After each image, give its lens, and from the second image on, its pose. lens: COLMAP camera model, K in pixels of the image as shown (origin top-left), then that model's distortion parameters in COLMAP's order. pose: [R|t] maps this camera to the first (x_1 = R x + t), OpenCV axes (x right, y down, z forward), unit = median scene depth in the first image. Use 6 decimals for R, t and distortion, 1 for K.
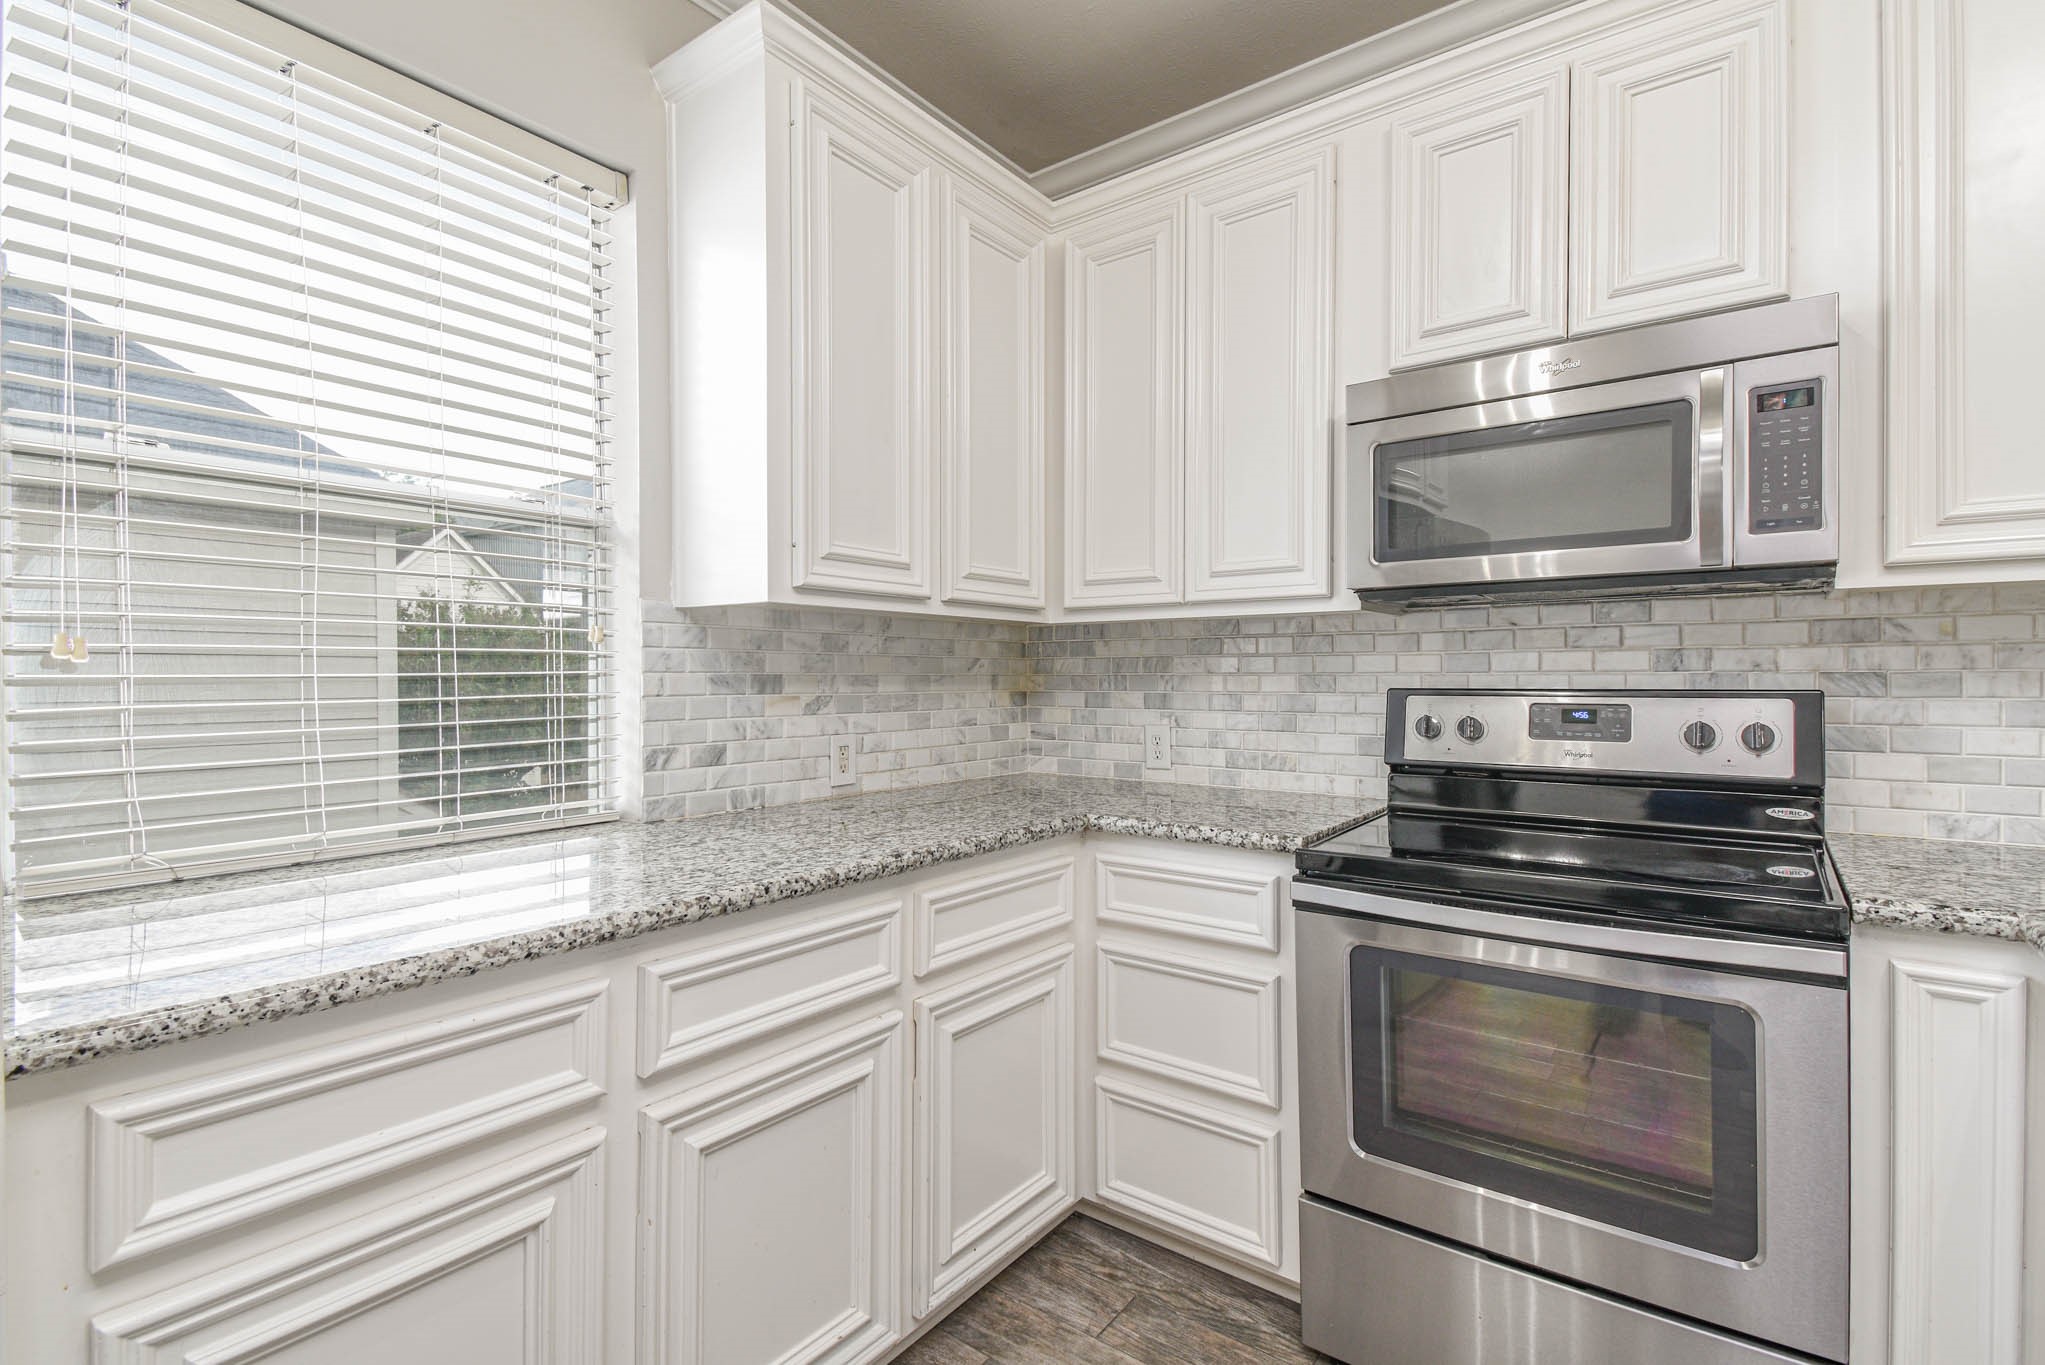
lens RADIAL K [[975.9, 0, 1011.7], [0, 975.9, 676.2], [0, 0, 1]] dist [0.015388, -0.001068]
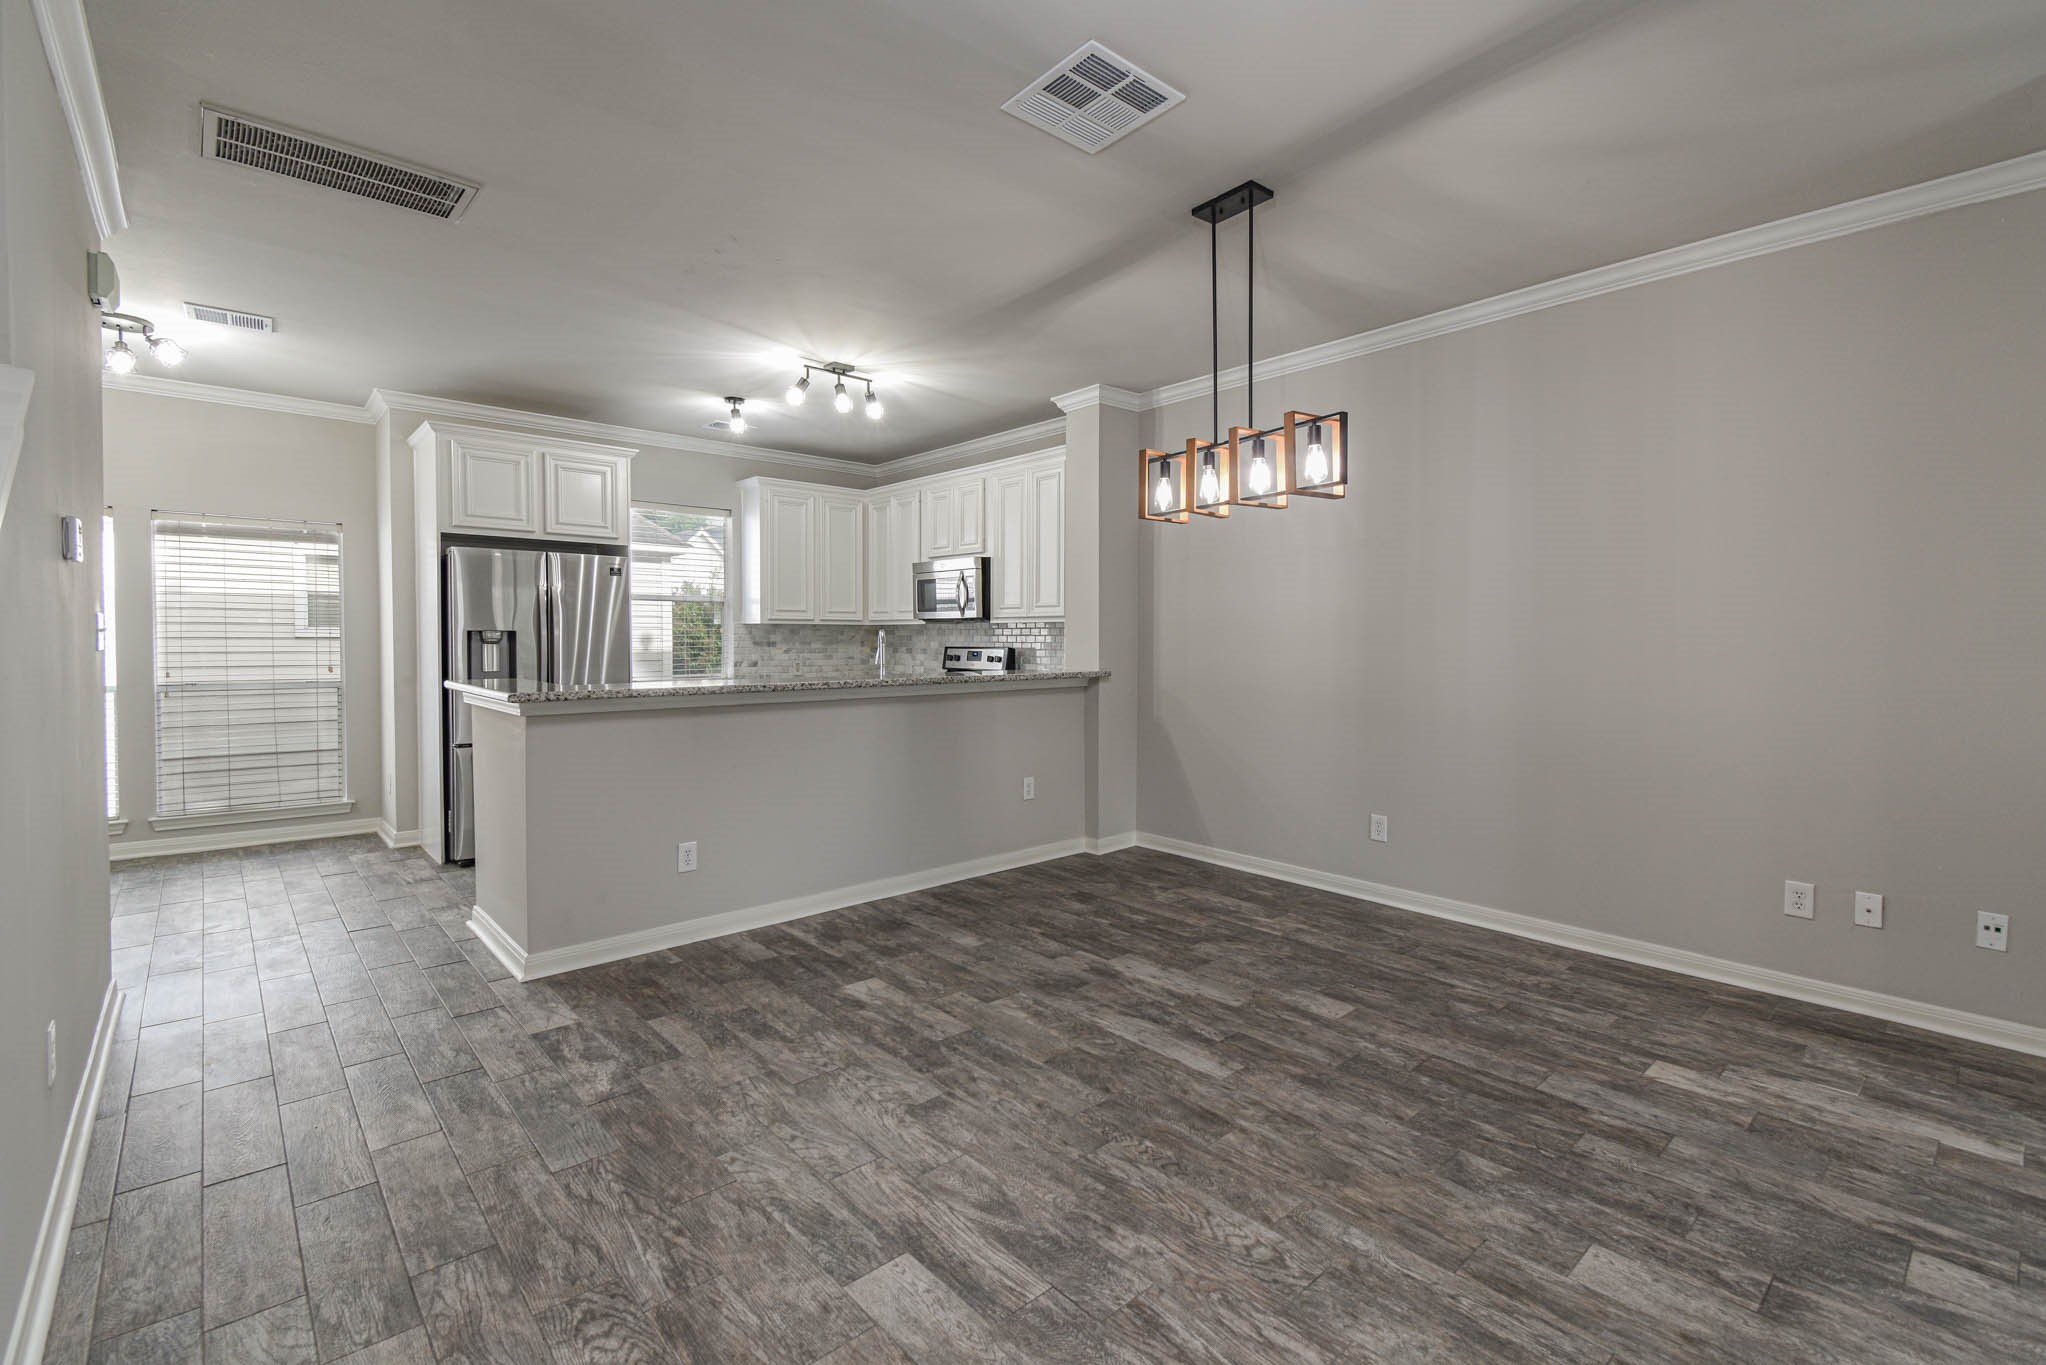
lens RADIAL K [[976.4, 0, 1032.6], [0, 976.4, 673.6], [0, 0, 1]] dist [0.015388, -0.001068]
pose [[0.979932, 0.011699, -0.198987, 1.428563], [-0.004225, 0.999271, 0.037942, -0.024699], [0.199286, -0.036340, 0.979267, -2.346492]]
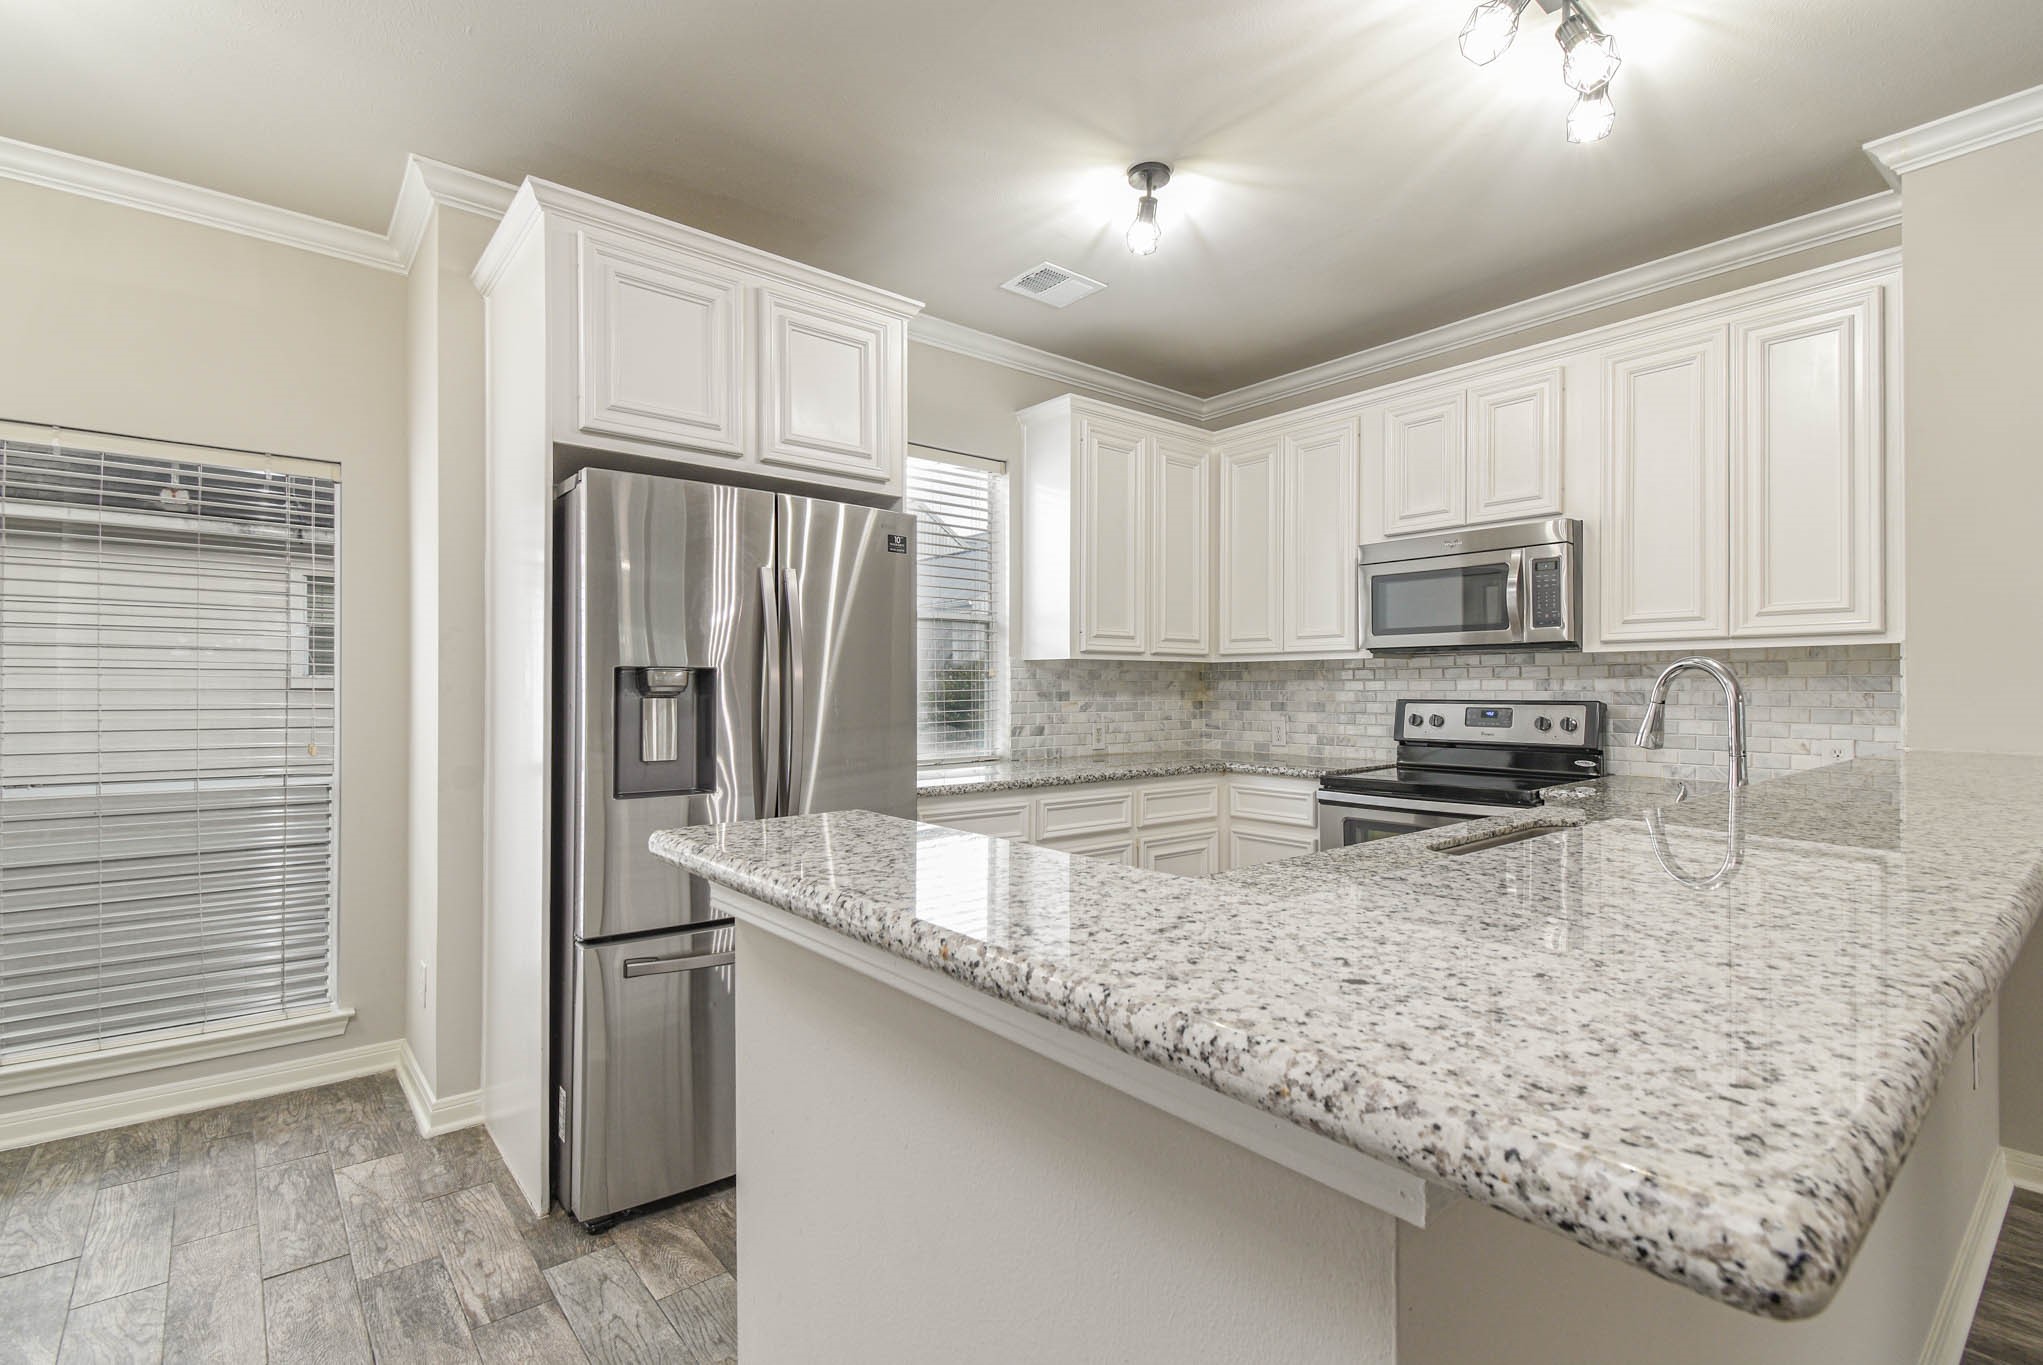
lens RADIAL K [[975.0, 0, 985.8], [0, 975.0, 689.6], [0, 0, 1]] dist [0.015388, -0.001068]
pose [[0.970030, 0.001123, -0.242982, 0.087447], [-0.000456, 0.999996, 0.002799, -0.011564], [0.242984, -0.002604, 0.970027, -1.031967]]
